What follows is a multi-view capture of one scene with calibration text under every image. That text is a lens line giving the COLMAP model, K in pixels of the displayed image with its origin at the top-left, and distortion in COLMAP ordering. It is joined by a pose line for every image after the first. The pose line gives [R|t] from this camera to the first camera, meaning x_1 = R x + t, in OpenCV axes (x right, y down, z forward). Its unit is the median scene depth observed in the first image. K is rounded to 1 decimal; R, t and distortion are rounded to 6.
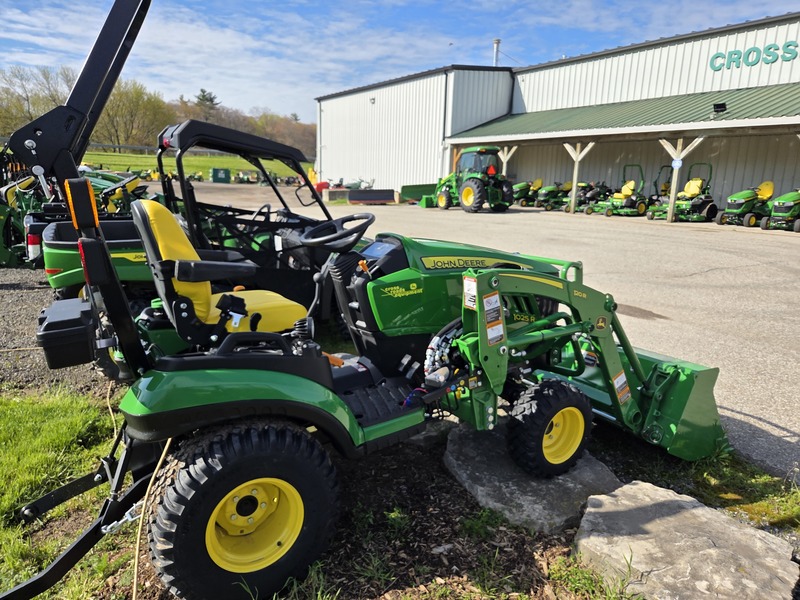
lens RADIAL K [[556.7, 0, 404.5], [0, 556.7, 297.3], [0, 0, 1]] dist [0.060005, -0.054345]
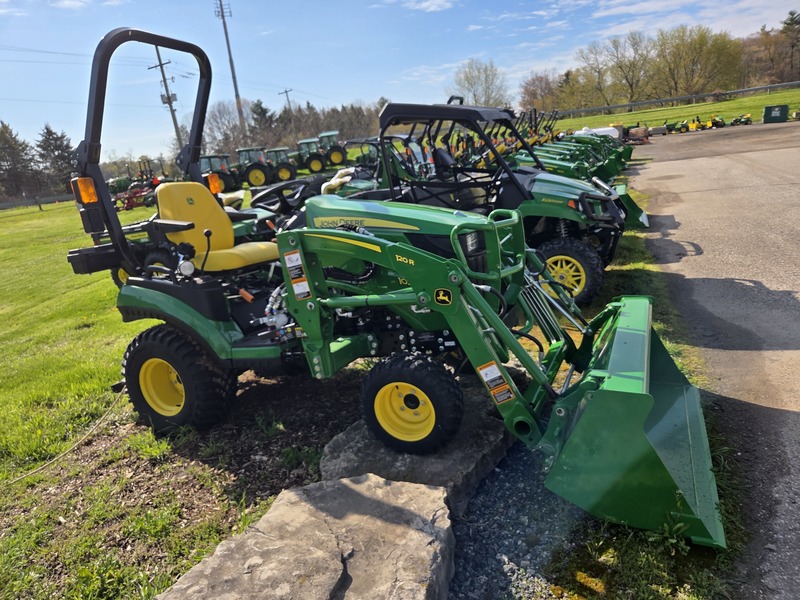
lens RADIAL K [[556.7, 0, 404.5], [0, 556.7, 297.3], [0, 0, 1]] dist [0.060005, -0.054345]
pose [[0.569761, 0.113448, -0.813943, 0.197518], [-0.048065, 0.993331, 0.104805, -0.007231], [0.820404, -0.020592, 0.571414, 0.094477]]
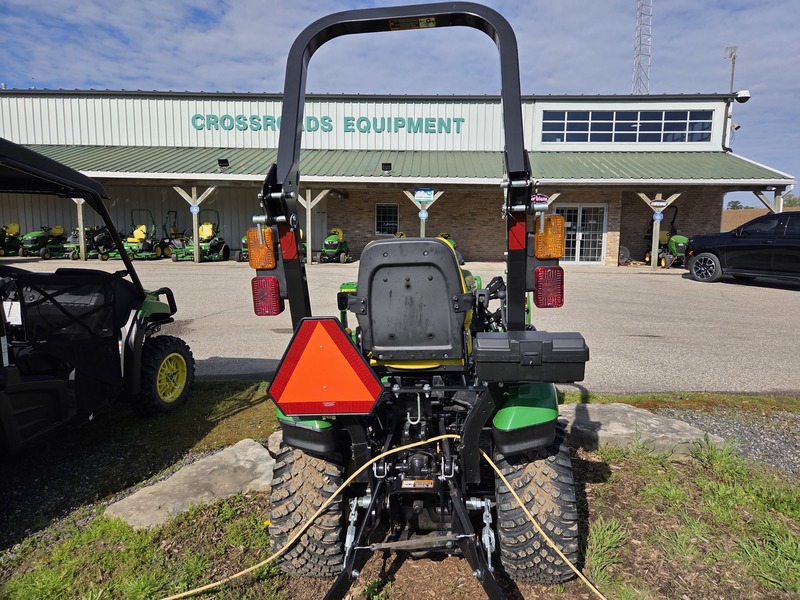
lens RADIAL K [[556.7, 0, 404.5], [0, 556.7, 297.3], [0, 0, 1]] dist [0.060005, -0.054345]
pose [[0.548571, -0.116948, 0.827885, -0.211464], [0.179733, 0.983515, 0.019838, -0.017040], [-0.816557, 0.137915, 0.560548, 0.076914]]
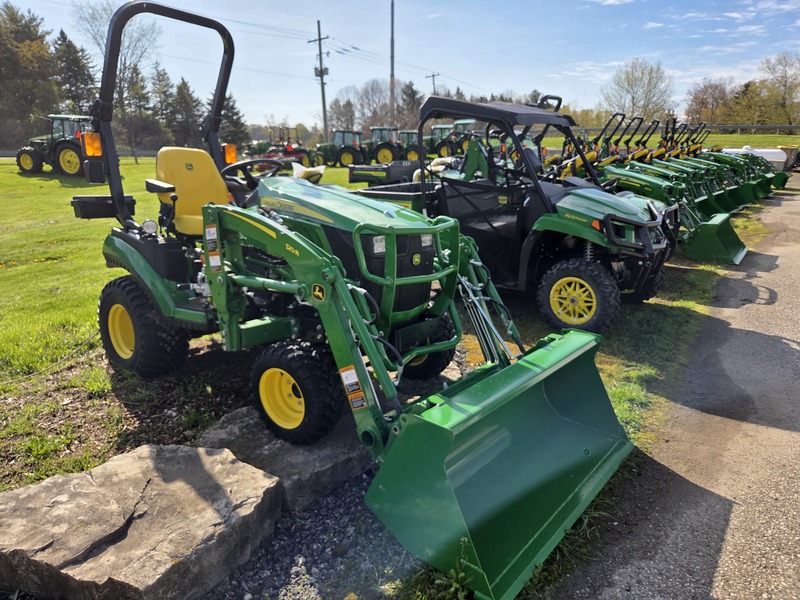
lens RADIAL K [[556.7, 0, 404.5], [0, 556.7, 297.3], [0, 0, 1]] dist [0.060005, -0.054345]
pose [[0.356861, 0.212833, -0.909589, 0.229078], [-0.196588, 0.969005, 0.149608, -0.019029], [0.913238, 0.125425, 0.387641, 0.158172]]
